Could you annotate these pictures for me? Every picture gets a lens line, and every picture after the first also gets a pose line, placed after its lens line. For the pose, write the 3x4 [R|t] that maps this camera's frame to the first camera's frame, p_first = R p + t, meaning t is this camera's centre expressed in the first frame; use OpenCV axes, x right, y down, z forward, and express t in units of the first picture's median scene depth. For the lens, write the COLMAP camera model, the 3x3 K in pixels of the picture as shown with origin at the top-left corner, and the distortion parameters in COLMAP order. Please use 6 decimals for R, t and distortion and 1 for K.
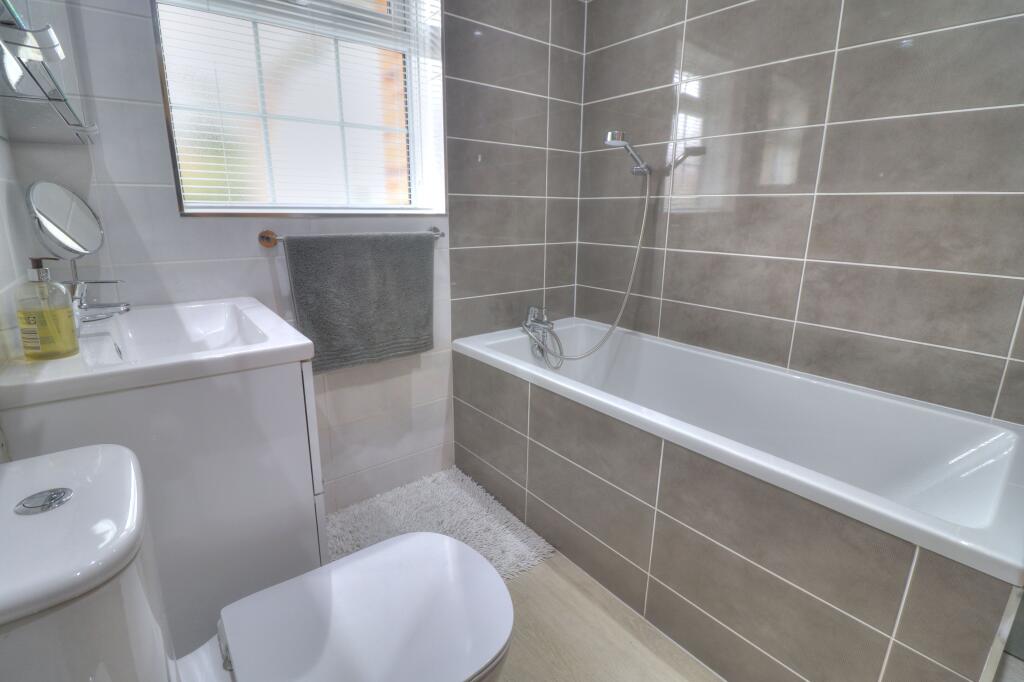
lens RADIAL K [[465.8, 0, 514.0], [0, 465.8, 335.9], [0, 0, 1]] dist [-0.020928, -0.005071]
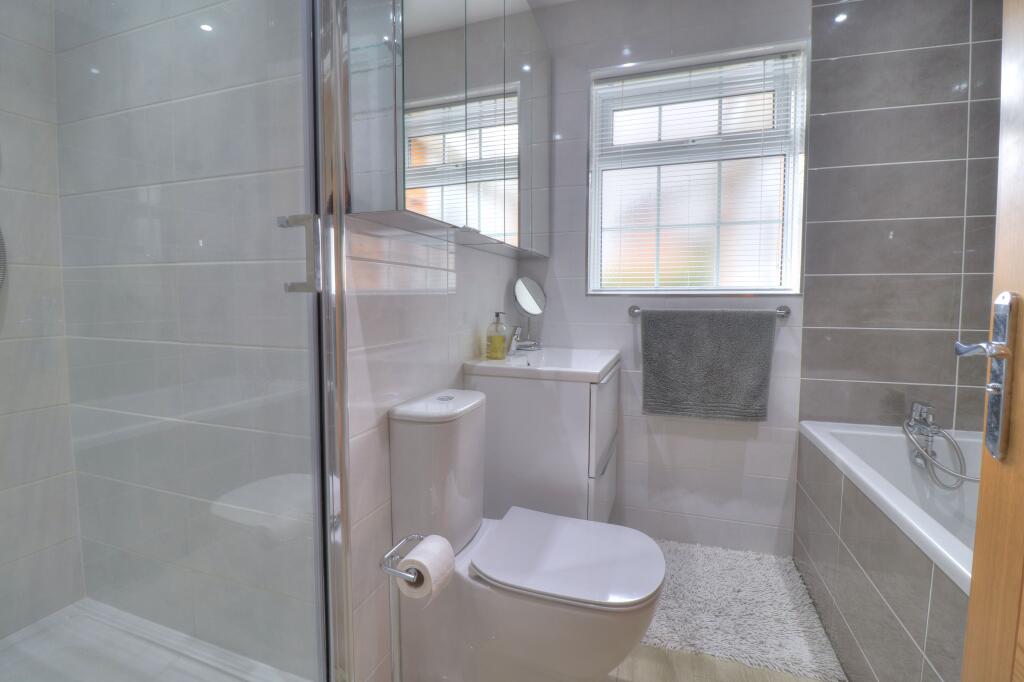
lens RADIAL K [[465.8, 0, 505.3], [0, 465.8, 334.2], [0, 0, 1]] dist [-0.020928, -0.005071]
pose [[0.546469, 0.061272, -0.835235, 0.345204], [-0.208219, 0.975944, -0.064637, 0.025783], [0.811182, 0.209233, 0.546081, -0.067724]]
